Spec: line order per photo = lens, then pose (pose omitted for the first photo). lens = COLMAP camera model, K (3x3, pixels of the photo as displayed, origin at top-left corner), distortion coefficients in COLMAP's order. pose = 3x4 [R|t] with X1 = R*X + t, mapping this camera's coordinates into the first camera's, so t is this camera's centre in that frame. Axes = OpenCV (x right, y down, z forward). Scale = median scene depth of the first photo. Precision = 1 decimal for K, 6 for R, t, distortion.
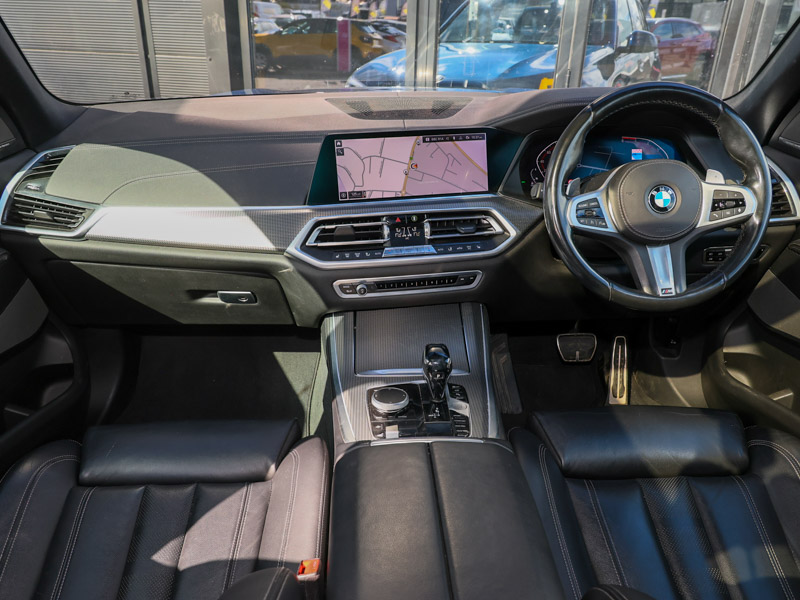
lens RADIAL K [[611.2, 0, 400.0], [0, 611.2, 300.0], [0, 0, 1]] dist [0.007308, -0.002225]
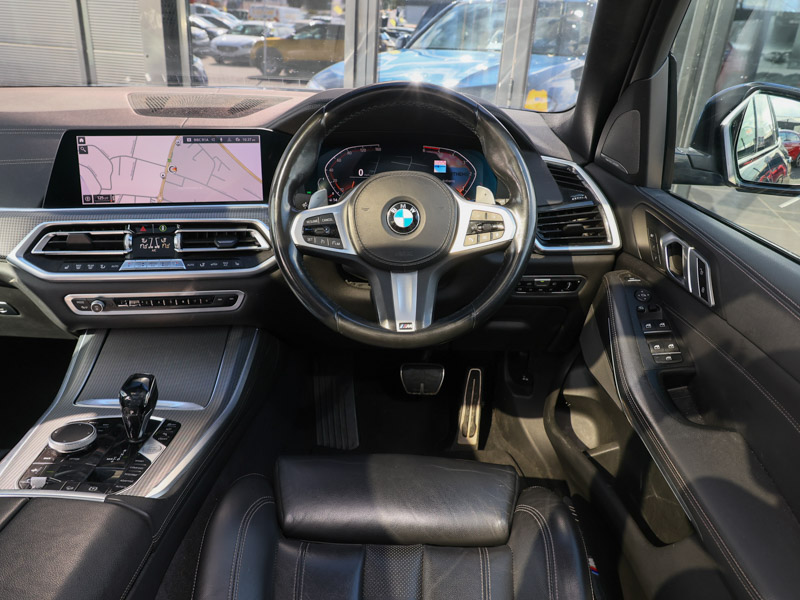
lens RADIAL K [[620.4, 0, 400.0], [0, 620.4, 300.0], [0, 0, 1]] dist [-0.003393, -0.001928]
pose [[0.998462, 0.046226, -0.030598, 0.395043], [-0.046750, 0.998768, -0.016644, -0.031268], [0.029791, 0.018048, 0.999393, 0.119954]]
